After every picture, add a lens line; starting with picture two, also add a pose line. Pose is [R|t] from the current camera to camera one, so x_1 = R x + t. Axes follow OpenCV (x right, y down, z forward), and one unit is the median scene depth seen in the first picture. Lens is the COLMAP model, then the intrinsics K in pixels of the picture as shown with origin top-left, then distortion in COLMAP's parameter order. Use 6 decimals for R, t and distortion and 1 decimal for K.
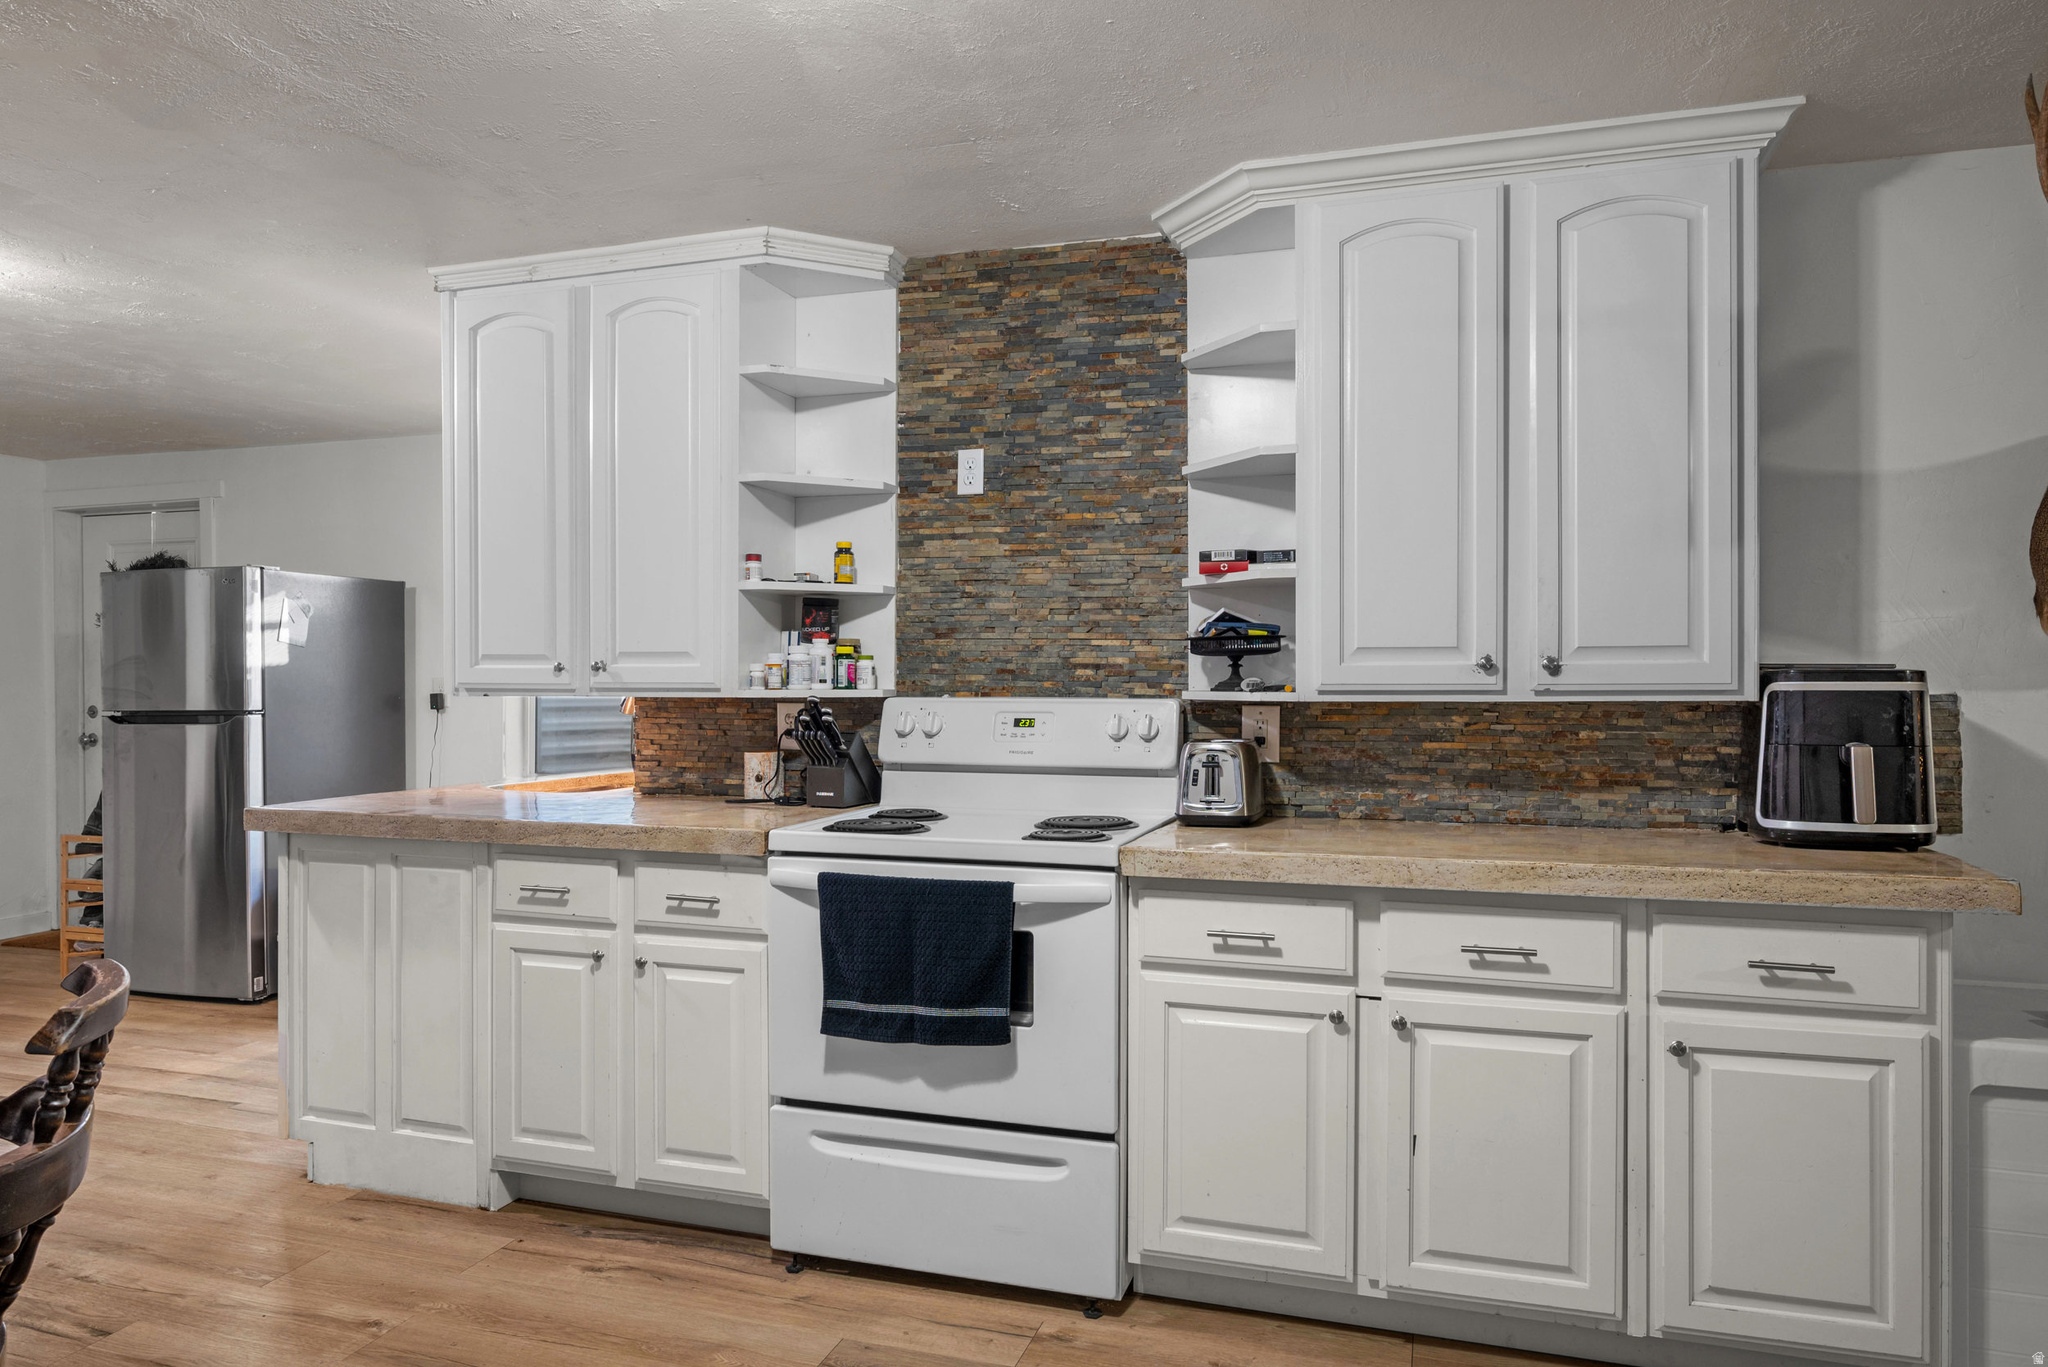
lens RADIAL K [[1272.4, 0, 1021.4], [0, 1272.4, 690.4], [0, 0, 1]] dist [-0.001236, -0.001564]
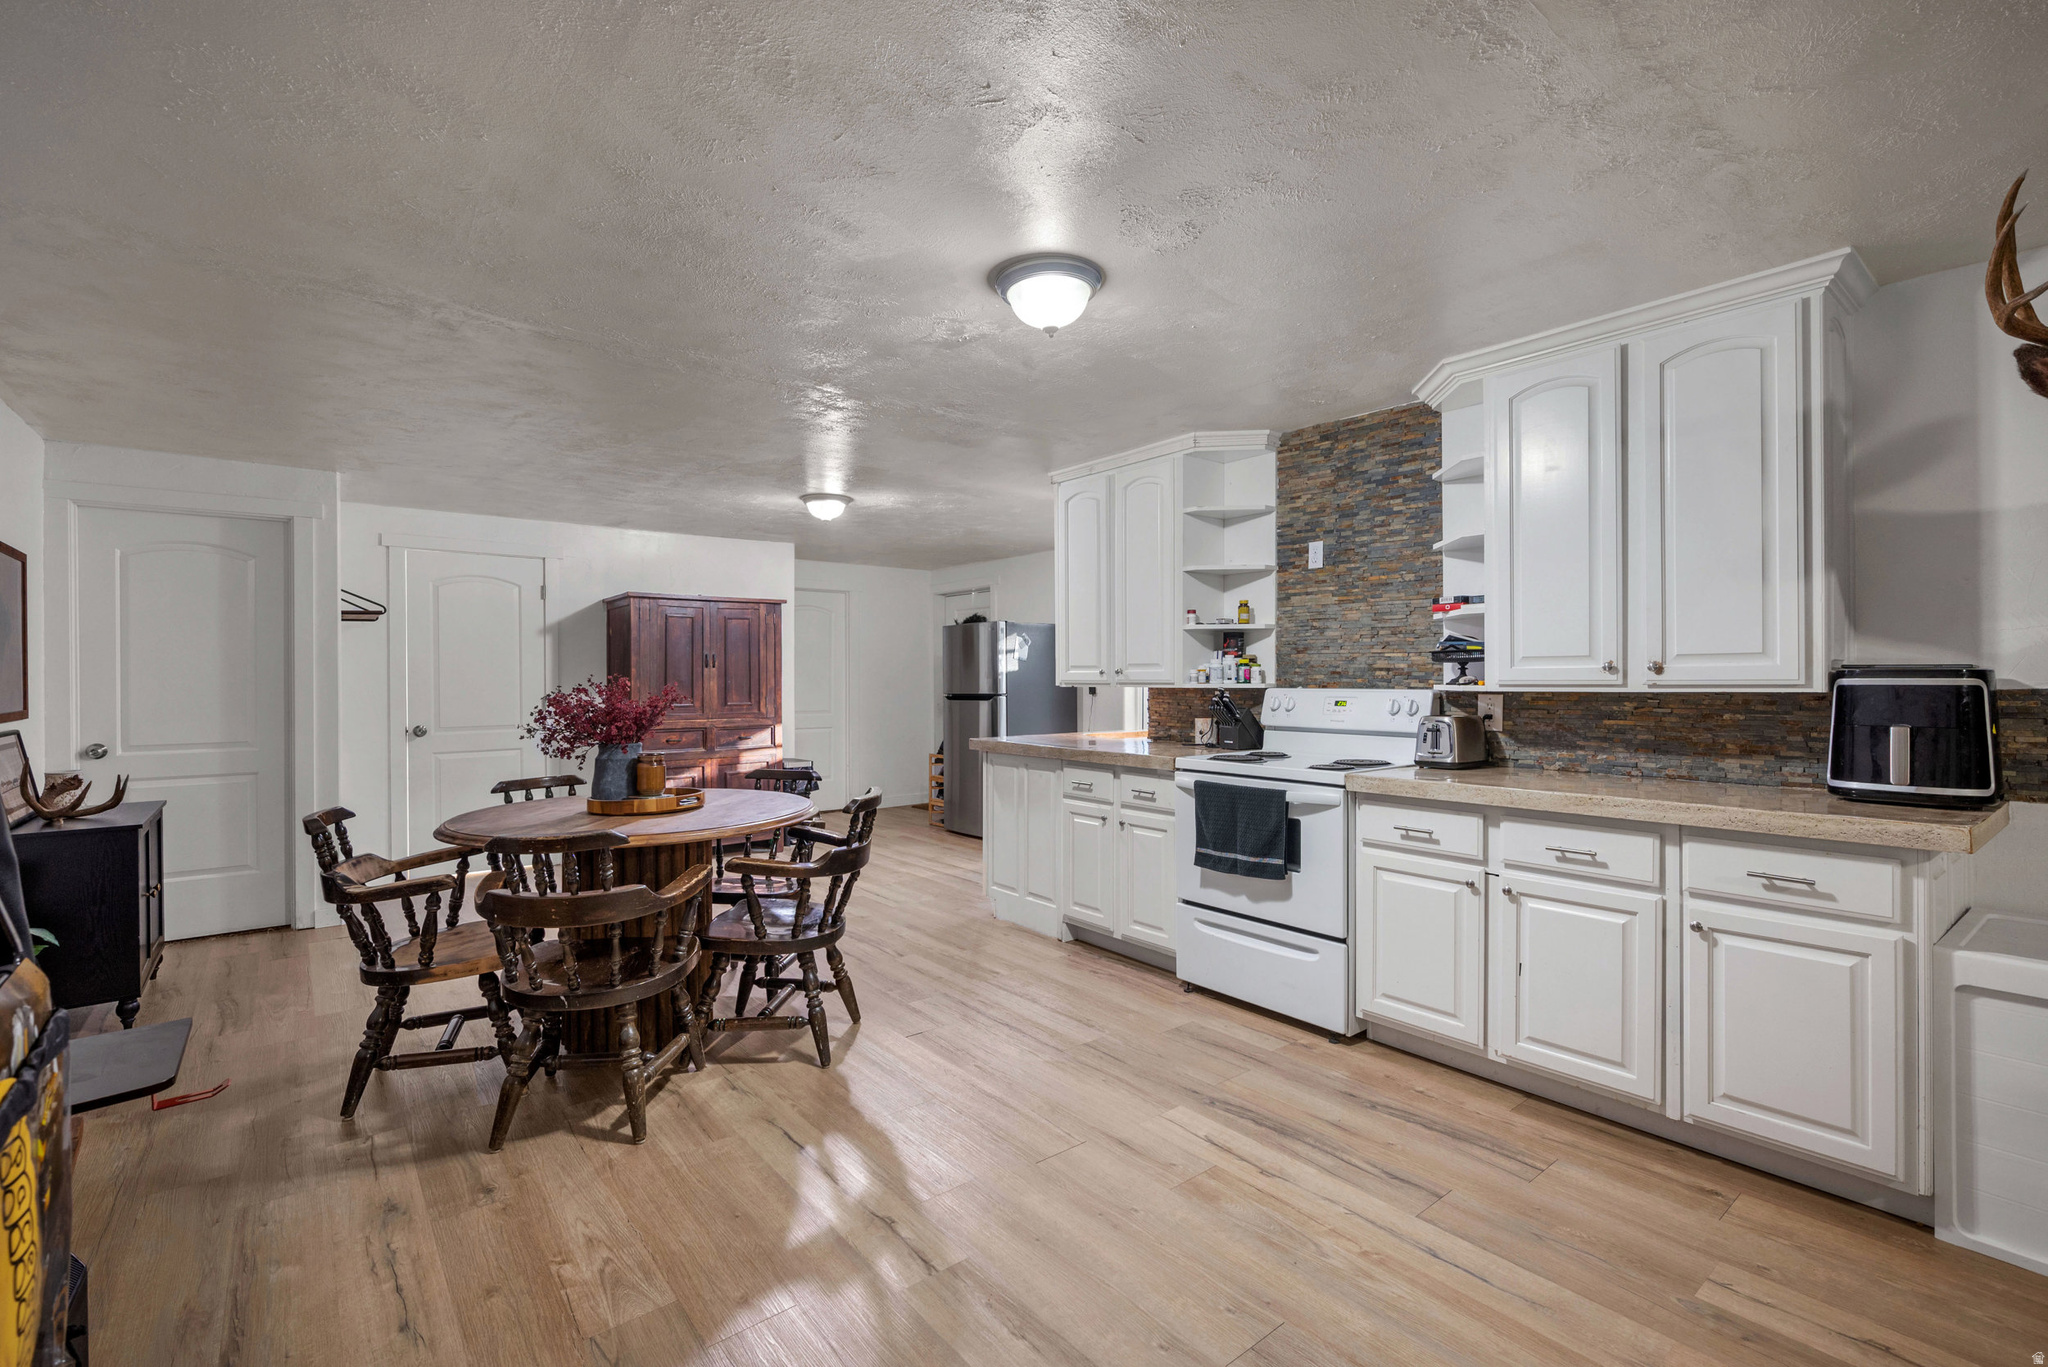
lens RADIAL K [[906.8, 0, 1029.8], [0, 906.8, 677.8], [0, 0, 1]] dist [-0.011180, 0.000528]
pose [[0.830735, -0.002480, -0.556663, 0.355184], [-0.001946, 0.999971, -0.007358, 0.001137], [0.556665, 0.007196, 0.830706, -0.236393]]
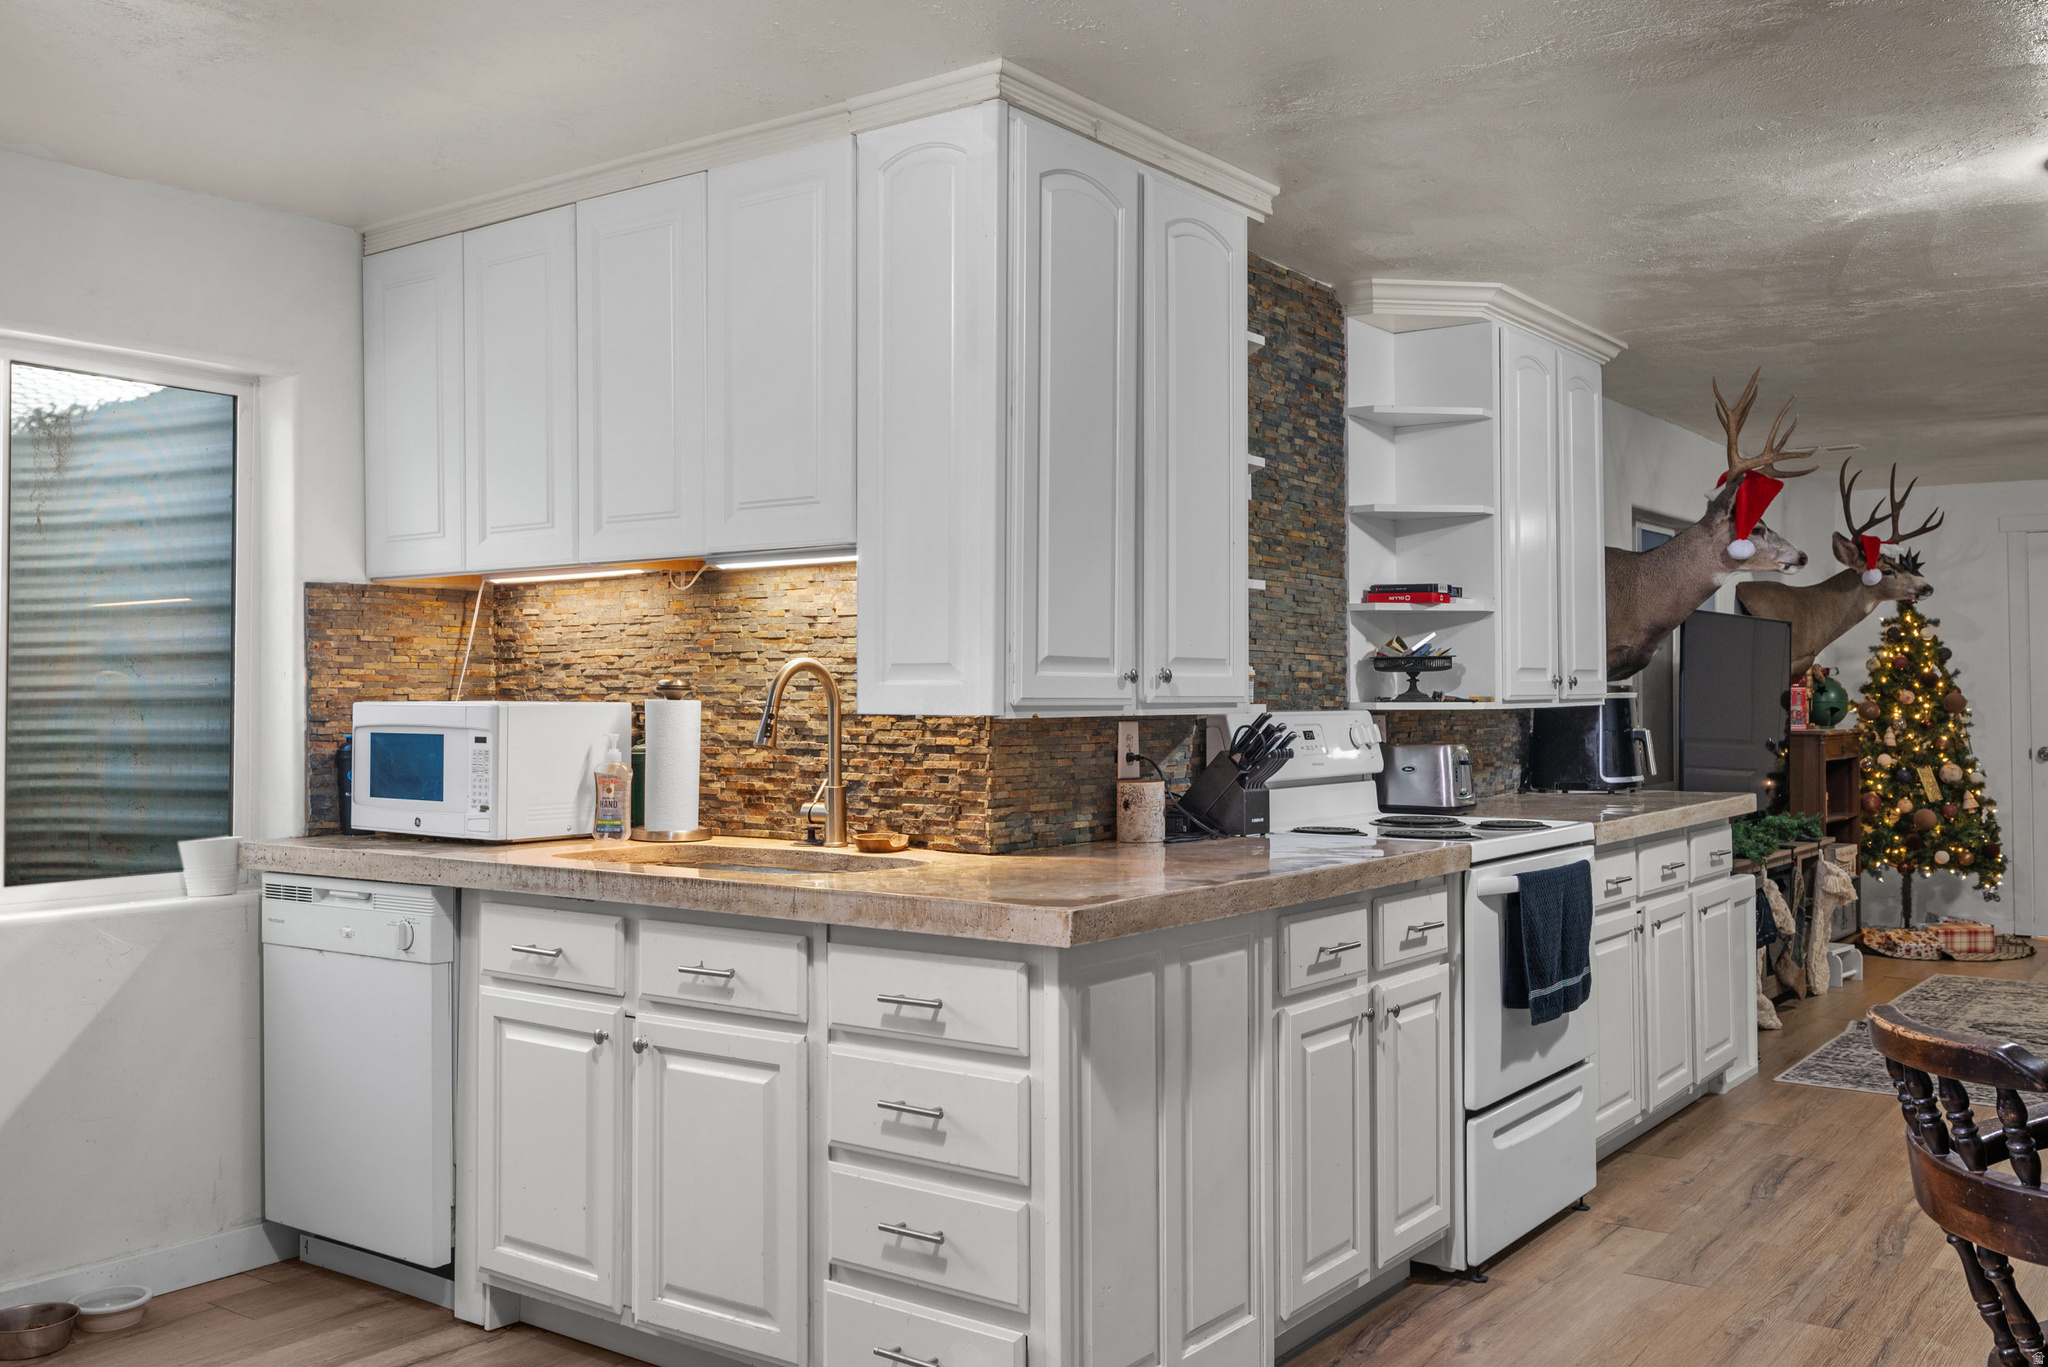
lens RADIAL K [[1765.5, 0, 1034.9], [0, 1765.5, 652.4], [0, 0, 1]] dist [-0.008238, 0.000070]
pose [[0.324730, 0.021108, 0.945571, -1.523756], [0.012201, 0.999574, -0.026503, -0.006447], [-0.945728, 0.020144, 0.324334, 0.817270]]
